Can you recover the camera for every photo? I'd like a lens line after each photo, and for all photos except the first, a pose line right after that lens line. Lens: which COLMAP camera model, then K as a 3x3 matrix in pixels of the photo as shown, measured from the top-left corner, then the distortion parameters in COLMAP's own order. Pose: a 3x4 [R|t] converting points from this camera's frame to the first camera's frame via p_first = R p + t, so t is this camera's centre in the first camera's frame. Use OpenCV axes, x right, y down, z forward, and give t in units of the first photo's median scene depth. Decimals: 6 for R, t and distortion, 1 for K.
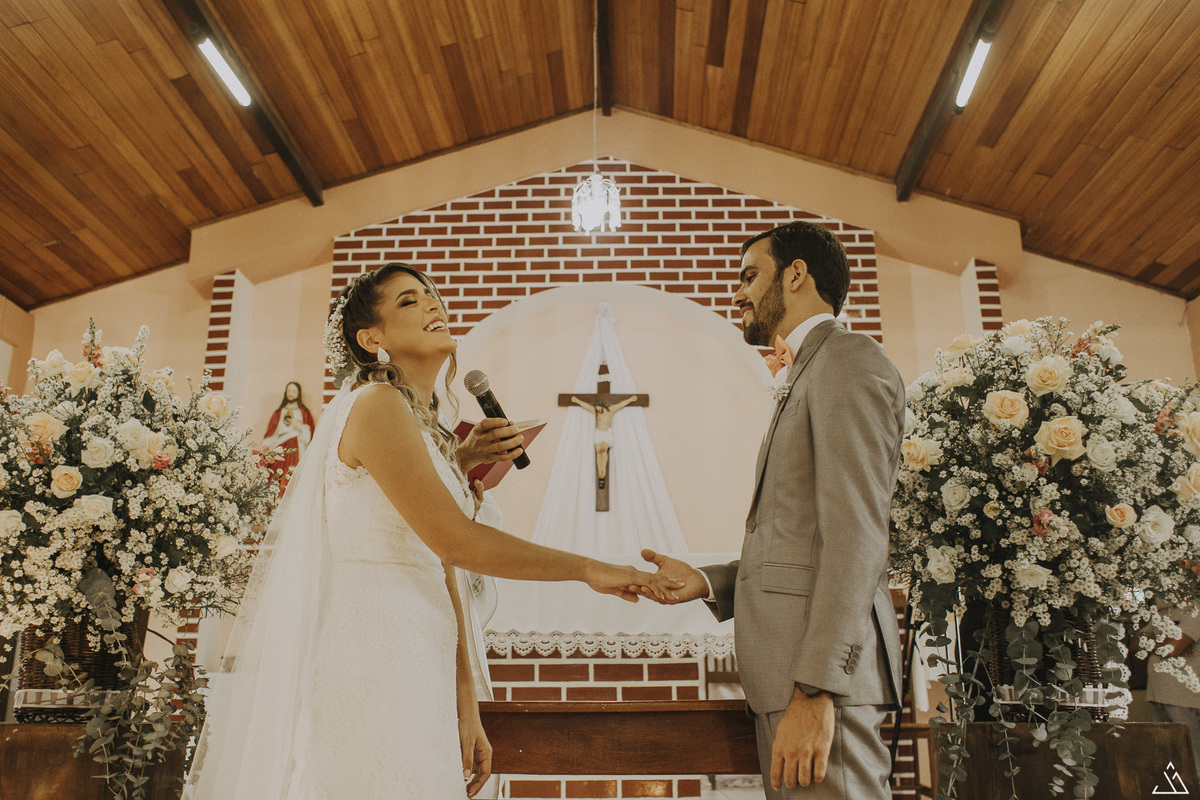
lens RADIAL K [[968.0, 0, 600.0], [0, 968.0, 400.0], [0, 0, 1]] dist [-0.001816, 0.113540]
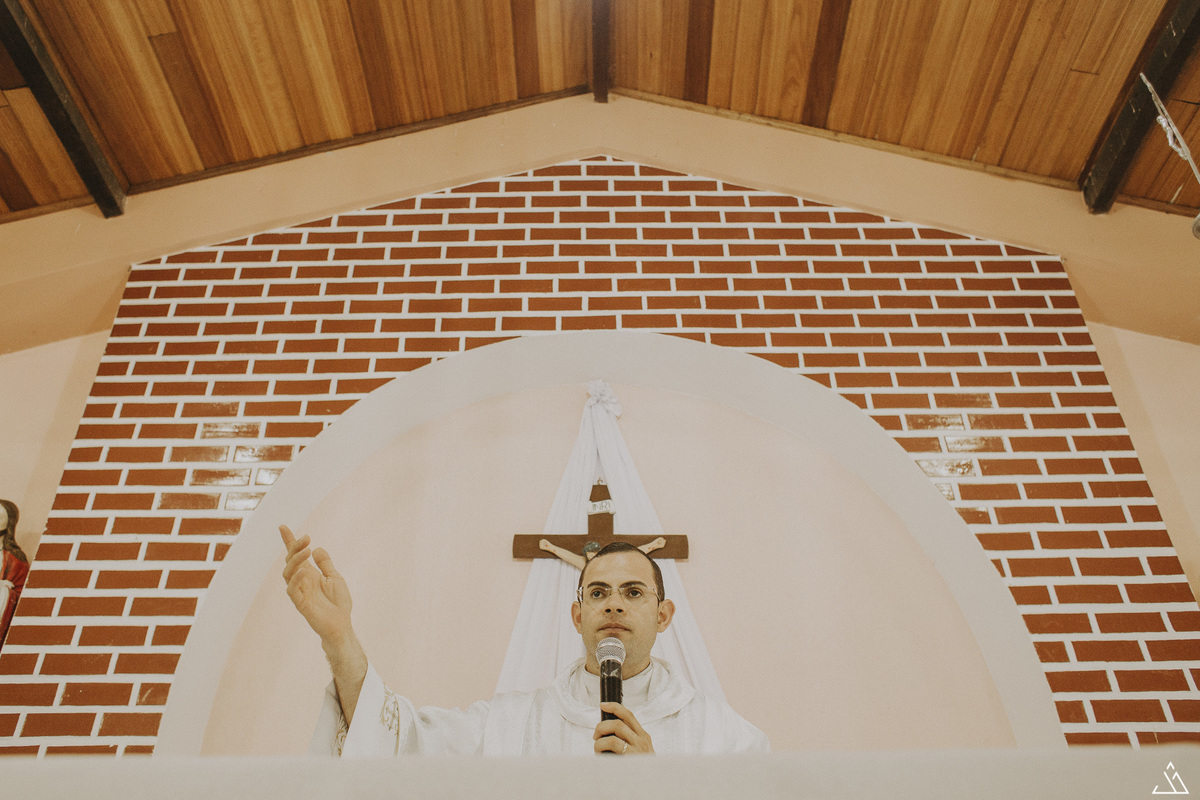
lens RADIAL K [[968.8, 0, 578.3], [0, 968.8, 412.7], [0, 0, 1]] dist [-0.084706, 0.119500]
pose [[0.999906, 0.003174, 0.013307, -0.015605], [0.001145, 0.949875, -0.312629, 0.094099], [-0.013632, 0.312615, 0.949782, 0.482974]]
